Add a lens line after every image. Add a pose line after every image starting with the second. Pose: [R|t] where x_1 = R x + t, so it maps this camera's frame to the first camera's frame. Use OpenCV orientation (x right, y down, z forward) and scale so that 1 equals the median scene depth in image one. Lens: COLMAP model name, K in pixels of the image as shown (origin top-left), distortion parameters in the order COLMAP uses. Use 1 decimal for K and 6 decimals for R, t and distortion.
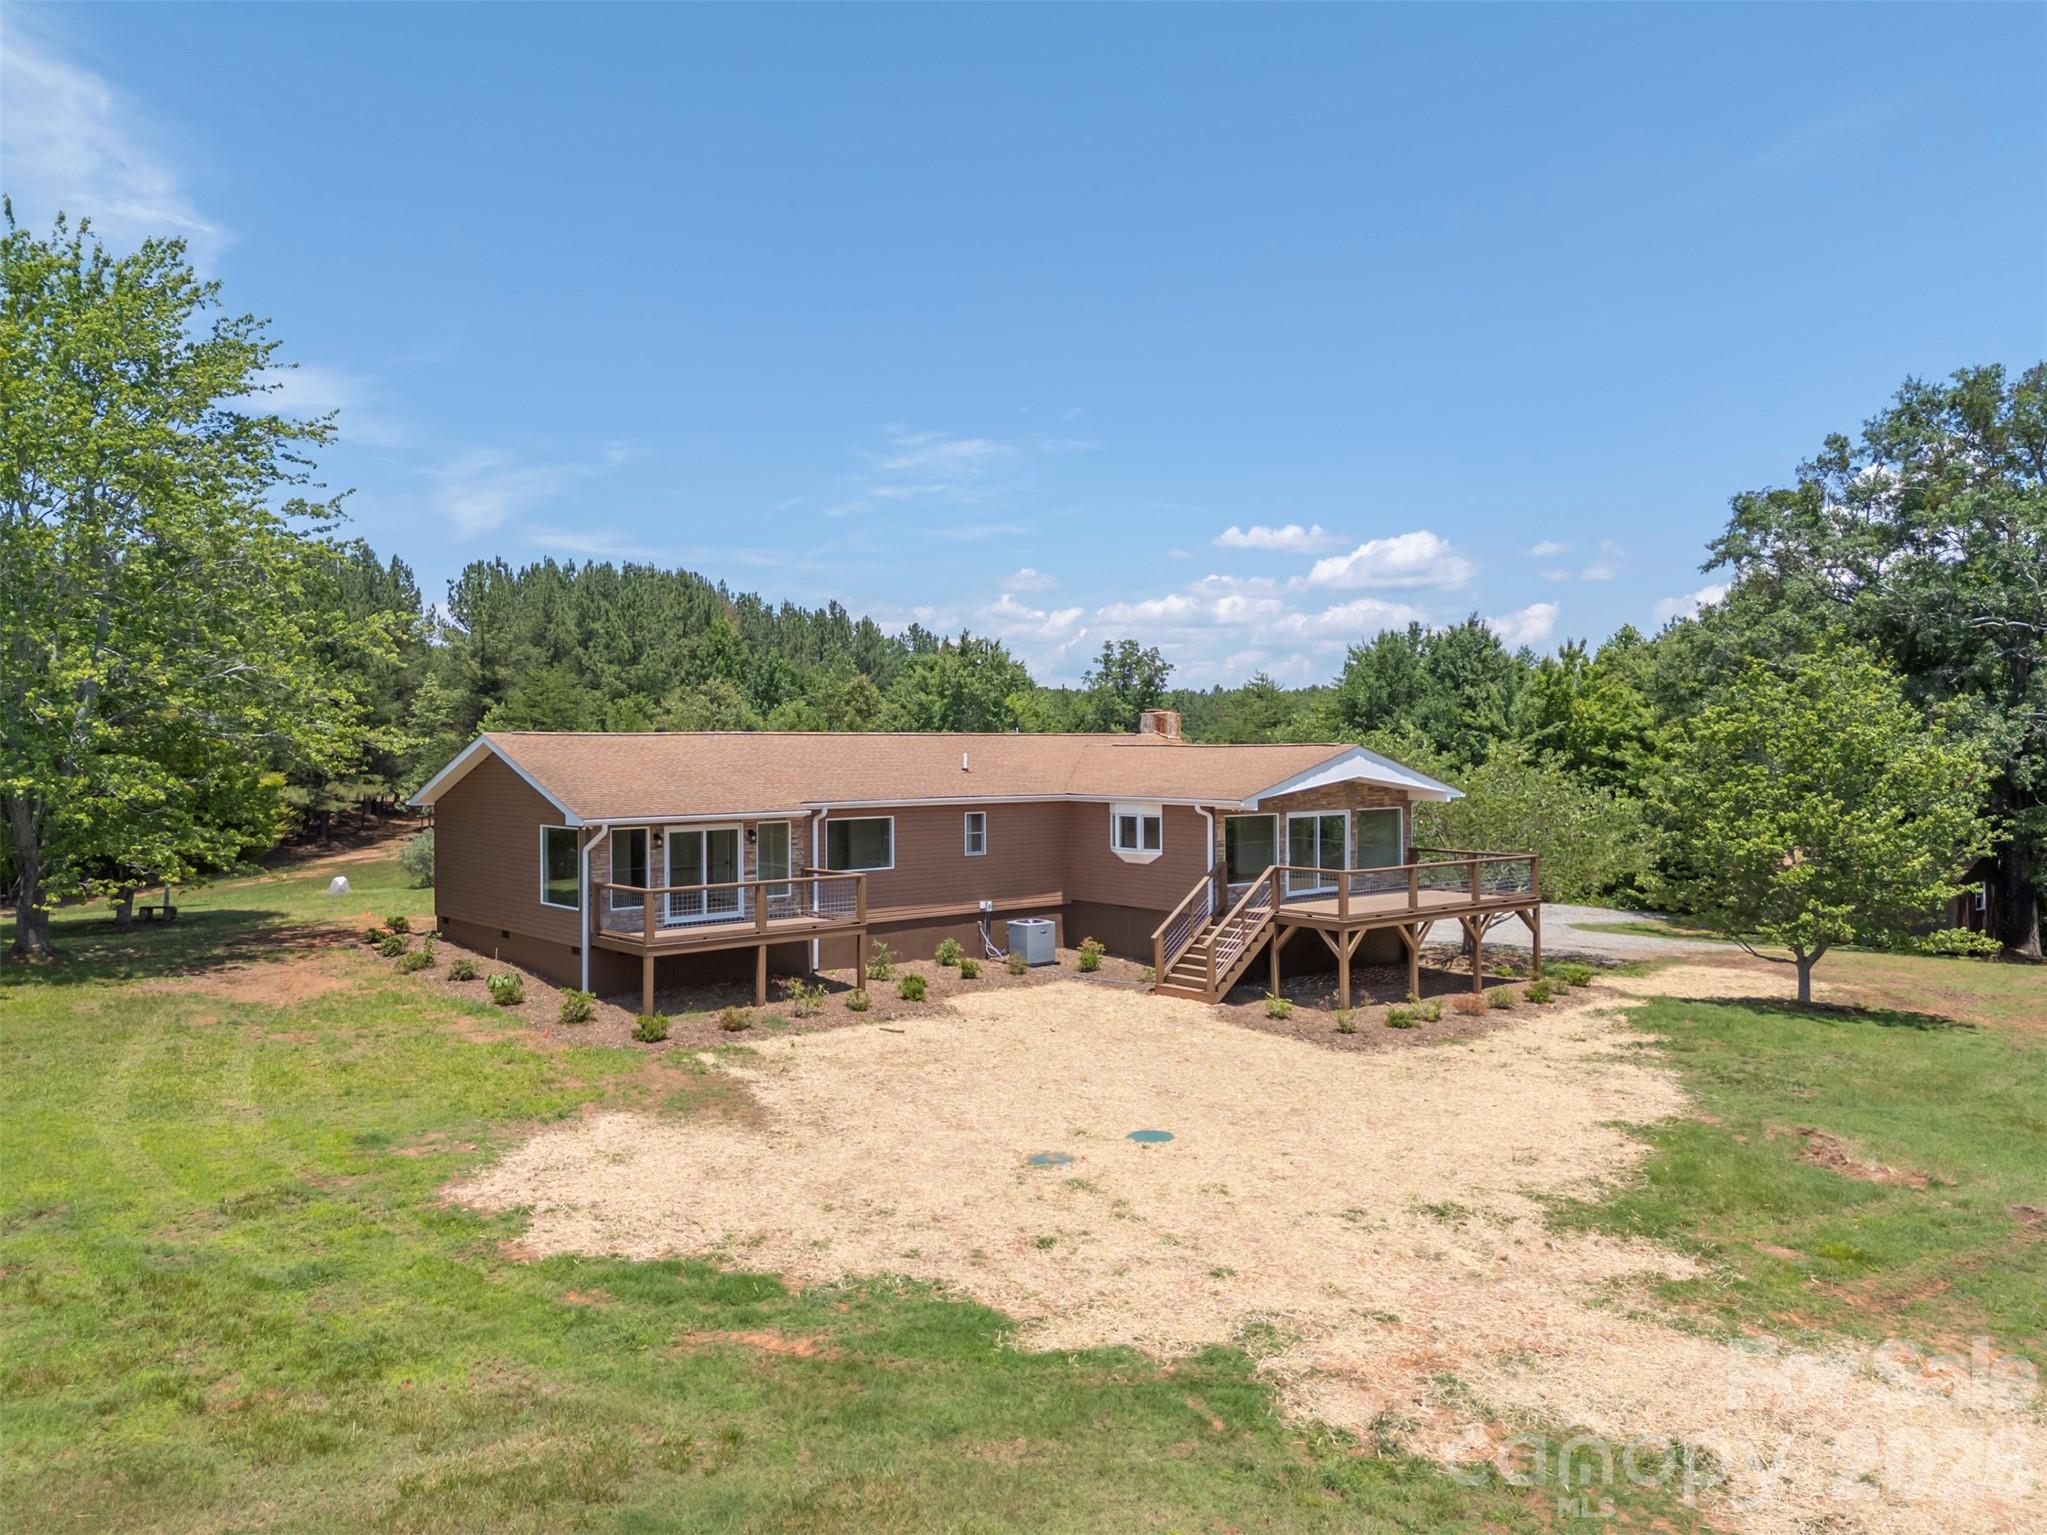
lens RADIAL K [[1504.4, 0, 1023.5], [0, 1504.4, 767.5], [0, 0, 1]] dist [0.065968, -0.035562]
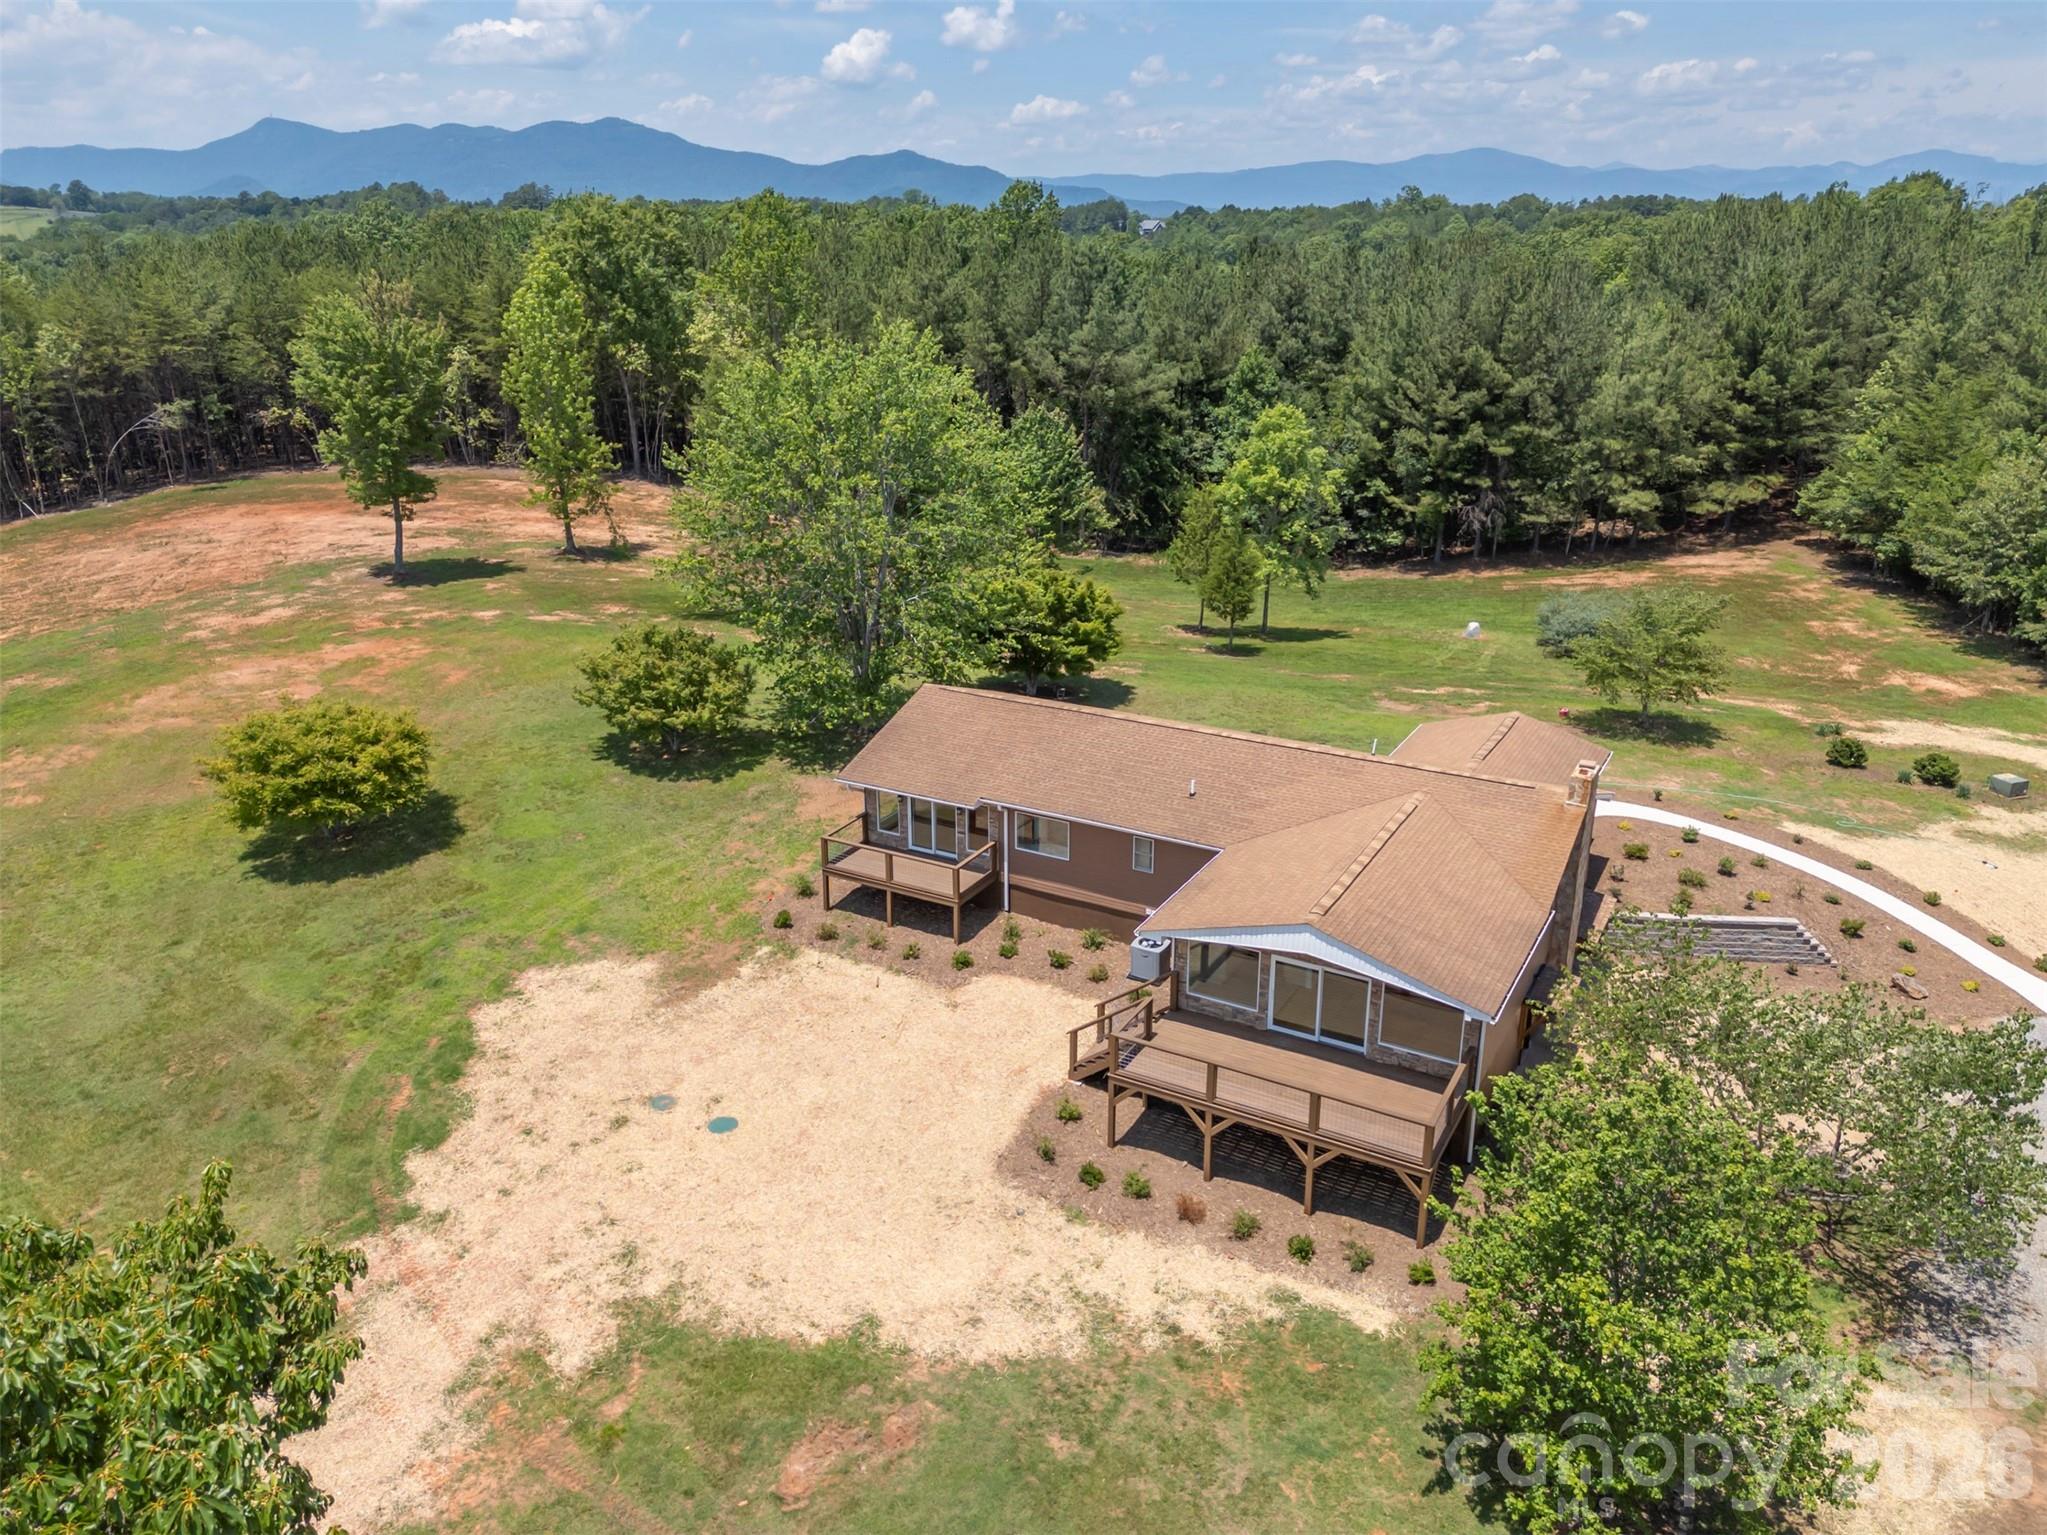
lens RADIAL K [[1504.4, 0, 1023.5], [0, 1504.4, 767.5], [0, 0, 1]] dist [0.065968, -0.035562]
pose [[0.352455, 0.328498, -0.876279, 1.070675], [-0.009494, 0.937574, 0.347657, -0.484803], [0.935781, -0.114215, 0.333571, 0.590336]]
